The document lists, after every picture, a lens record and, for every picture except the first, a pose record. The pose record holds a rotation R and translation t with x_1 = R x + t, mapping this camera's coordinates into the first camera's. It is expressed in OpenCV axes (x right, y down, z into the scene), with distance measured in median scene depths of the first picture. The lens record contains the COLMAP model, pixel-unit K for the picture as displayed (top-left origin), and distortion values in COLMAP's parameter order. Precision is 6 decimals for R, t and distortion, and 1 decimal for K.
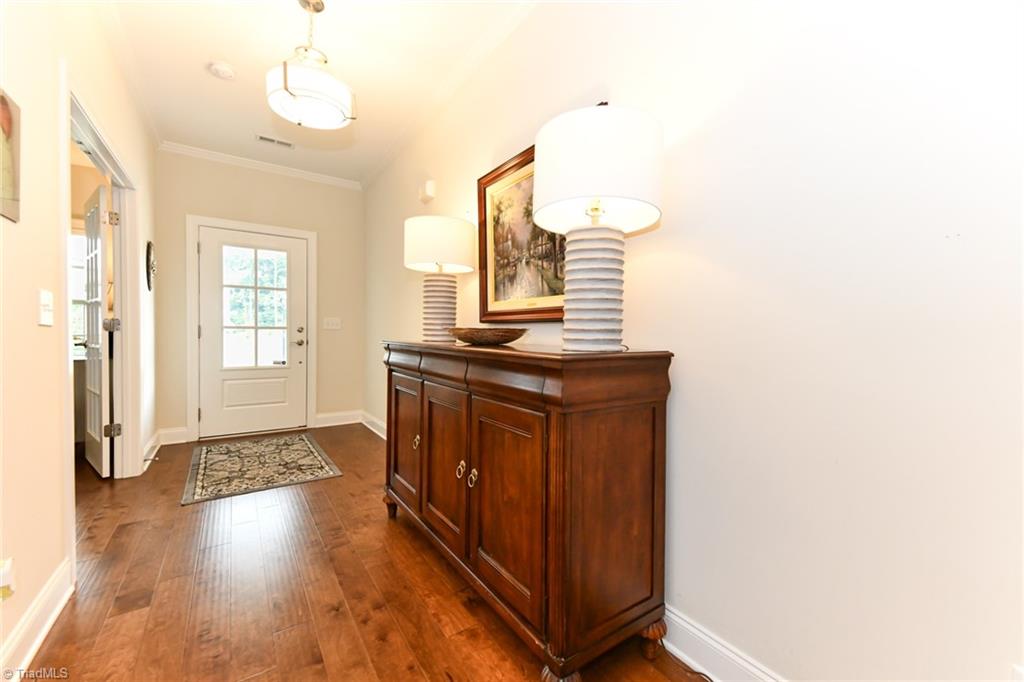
lens RADIAL K [[411.2, 0, 512.3], [0, 411.2, 335.9], [0, 0, 1]] dist [-0.000209, -0.000025]
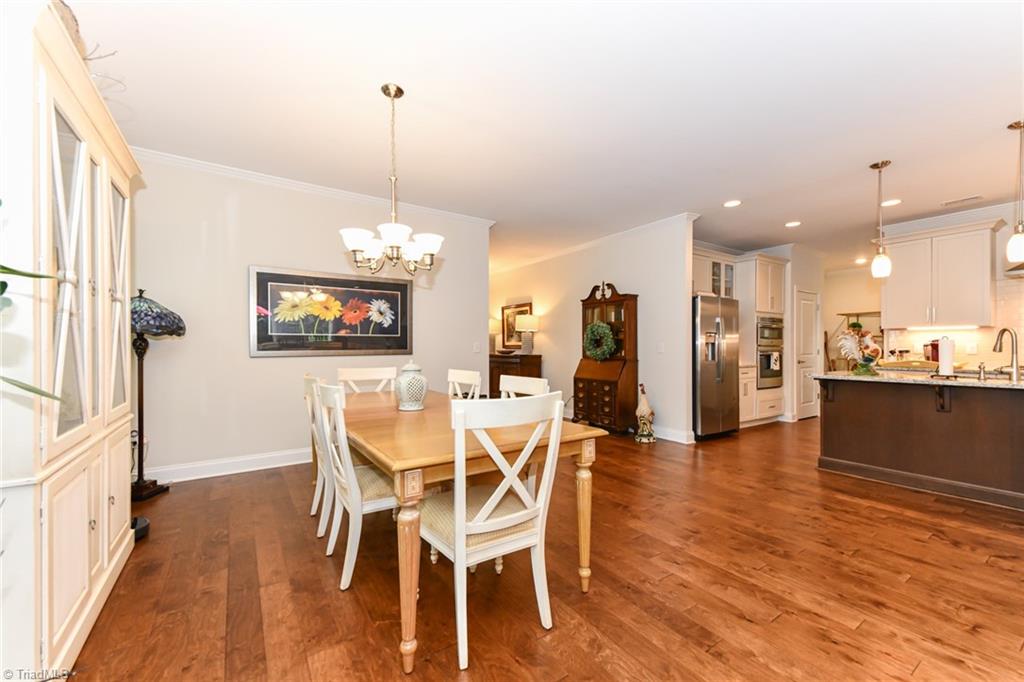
lens RADIAL K [[413.7, 0, 516.8], [0, 413.7, 344.5], [0, 0, 1]] dist [0.002026, 0.000108]
pose [[0.999965, -0.007632, -0.003412, 0.068090], [0.007572, 0.999820, -0.017392, -0.001485], [0.003544, 0.017366, 0.999843, -3.167850]]
